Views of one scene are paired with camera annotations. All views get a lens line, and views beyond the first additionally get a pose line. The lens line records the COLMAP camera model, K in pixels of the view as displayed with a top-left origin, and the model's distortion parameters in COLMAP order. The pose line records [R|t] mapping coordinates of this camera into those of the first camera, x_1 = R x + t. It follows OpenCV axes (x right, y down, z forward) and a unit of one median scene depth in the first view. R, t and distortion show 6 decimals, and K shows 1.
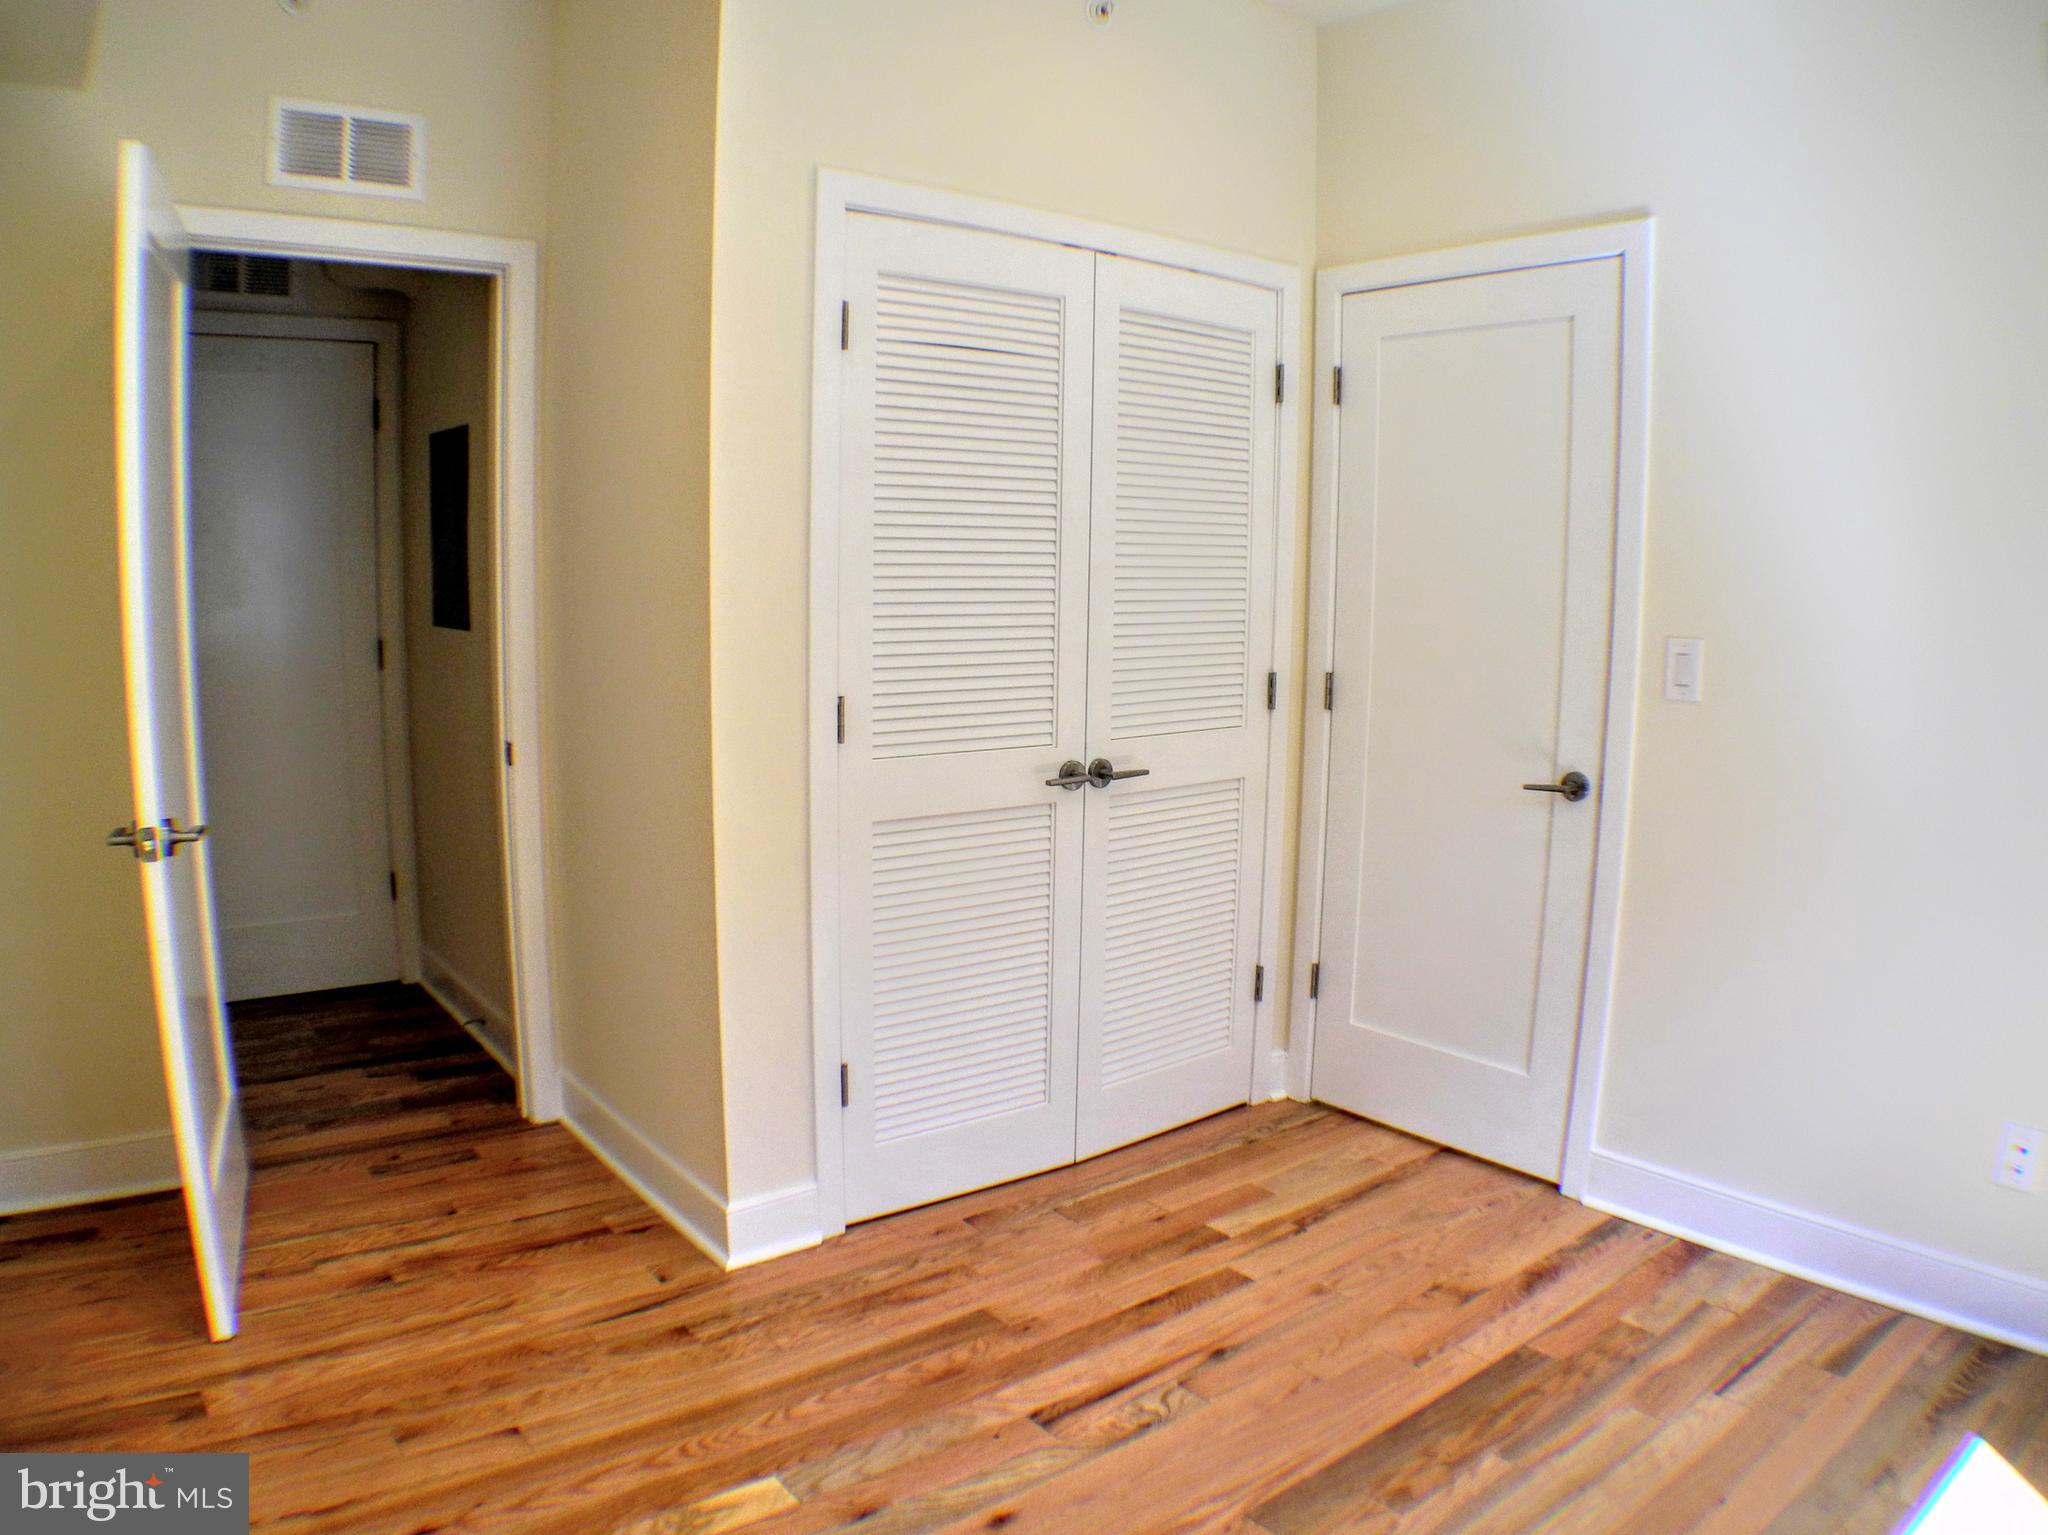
lens RADIAL K [[1408.6, 0, 1001.7], [0, 1408.6, 766.7], [0, 0, 1]] dist [-0.220590, 0.066846]
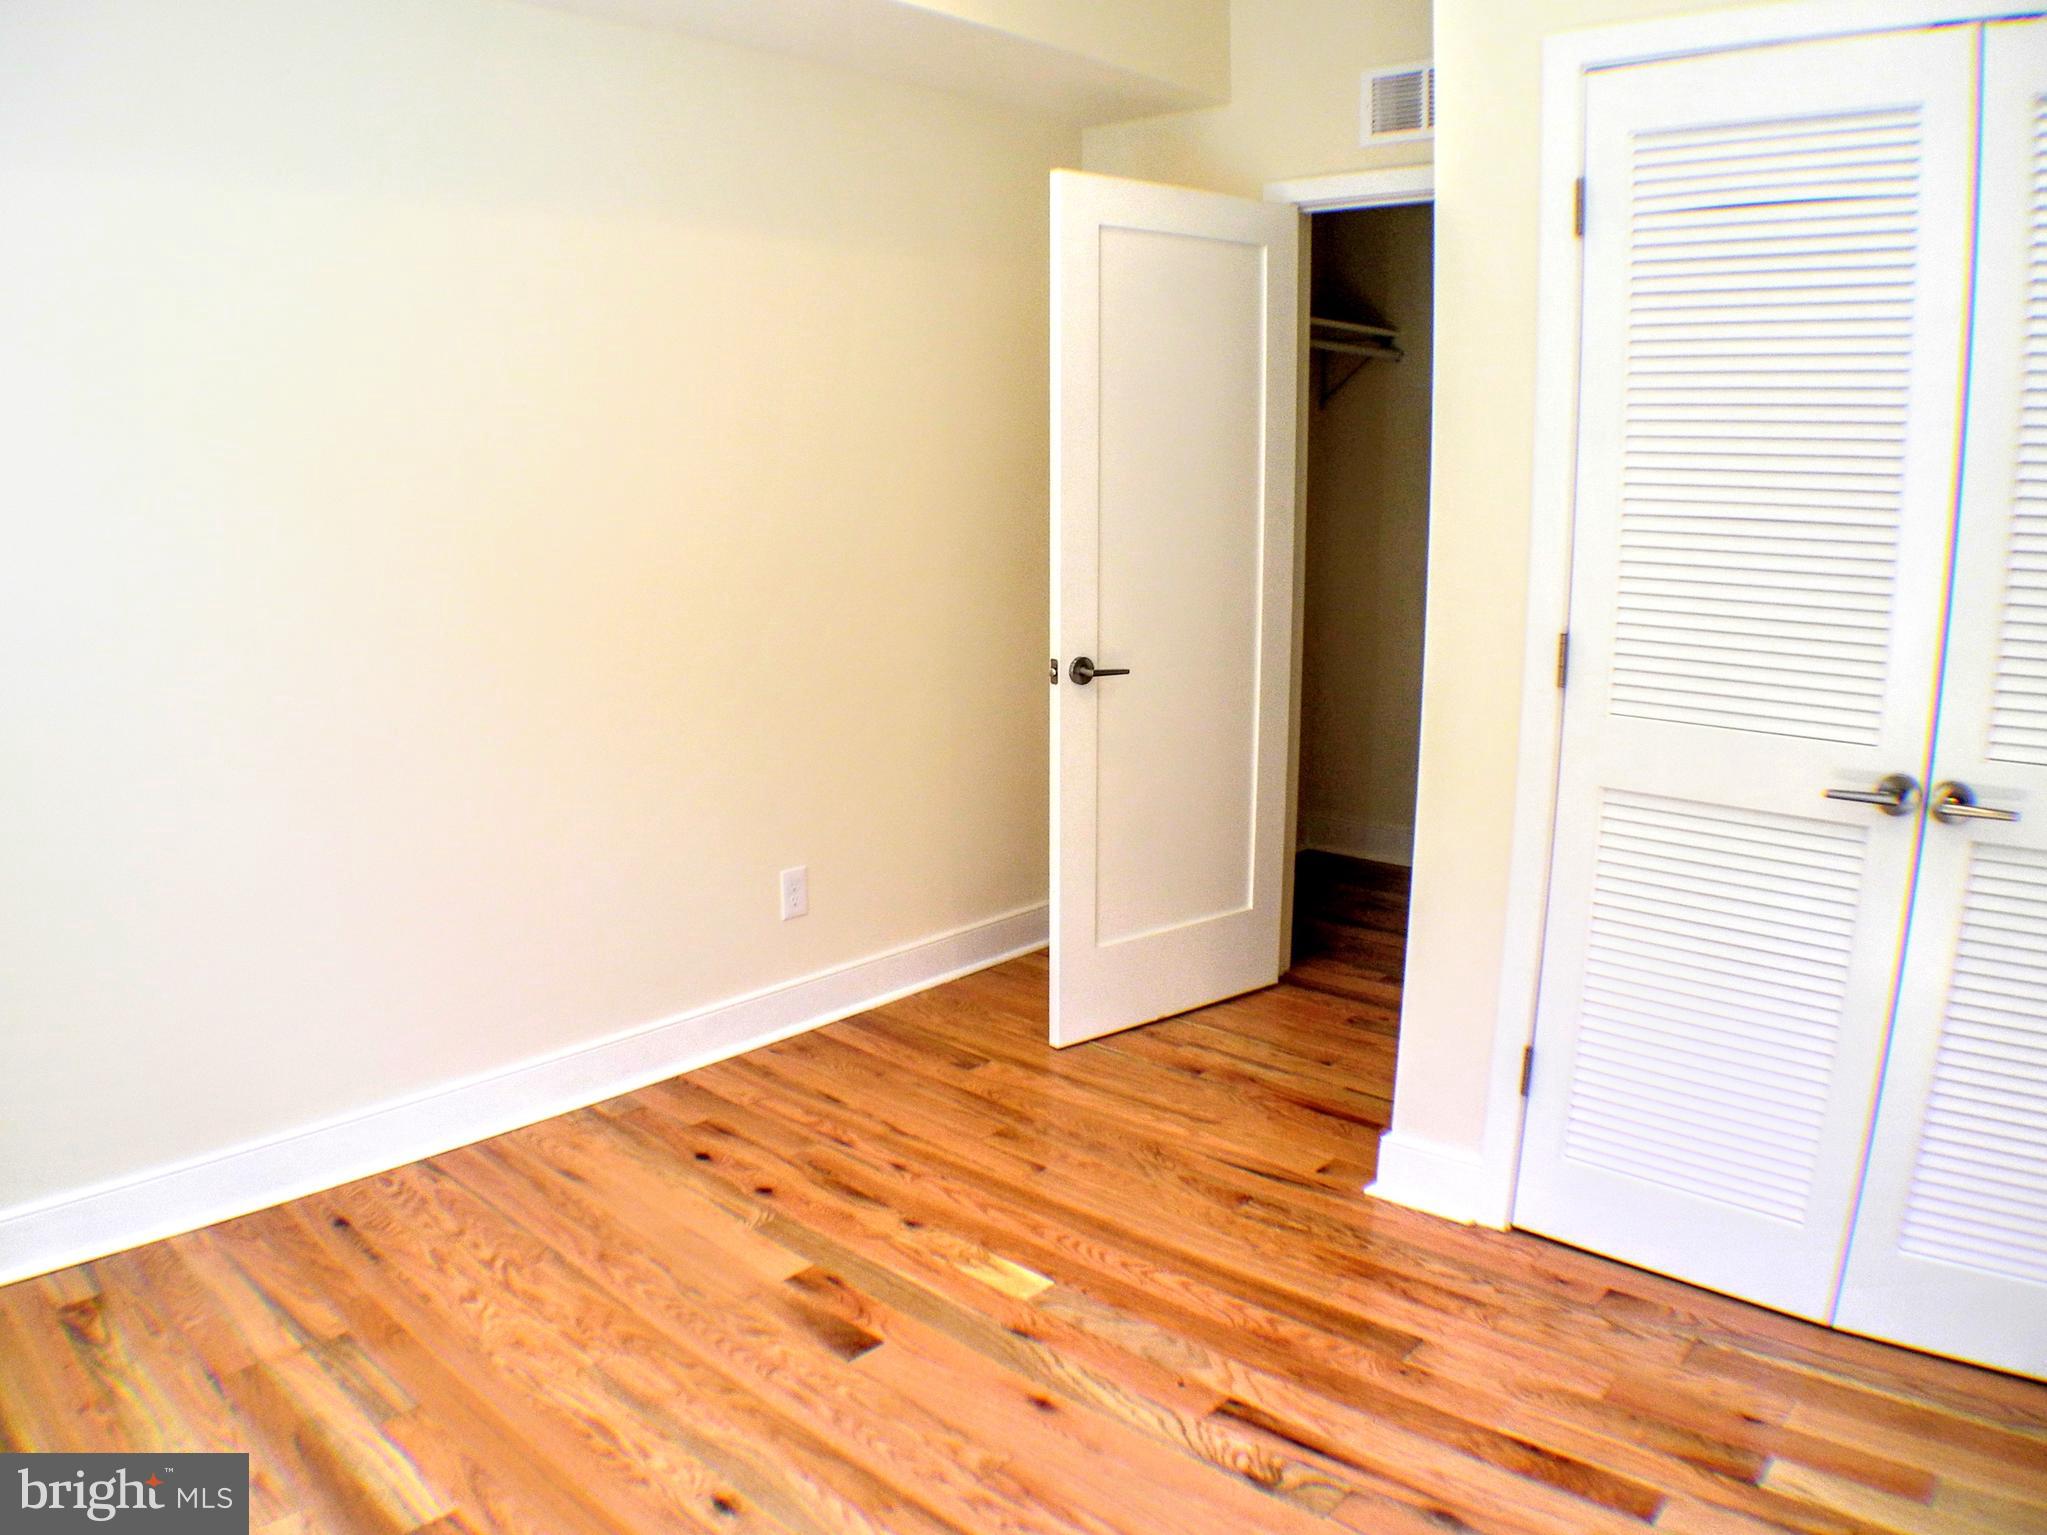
lens RADIAL K [[1407.9, 0, 1001.3], [0, 1407.9, 766.7], [0, 0, 1]] dist [-0.220590, 0.066846]
pose [[0.181207, 0.167721, -0.969038, 0.713997], [-0.115532, 0.982158, 0.148387, -0.062092], [0.976635, 0.085066, 0.197351, 0.538725]]
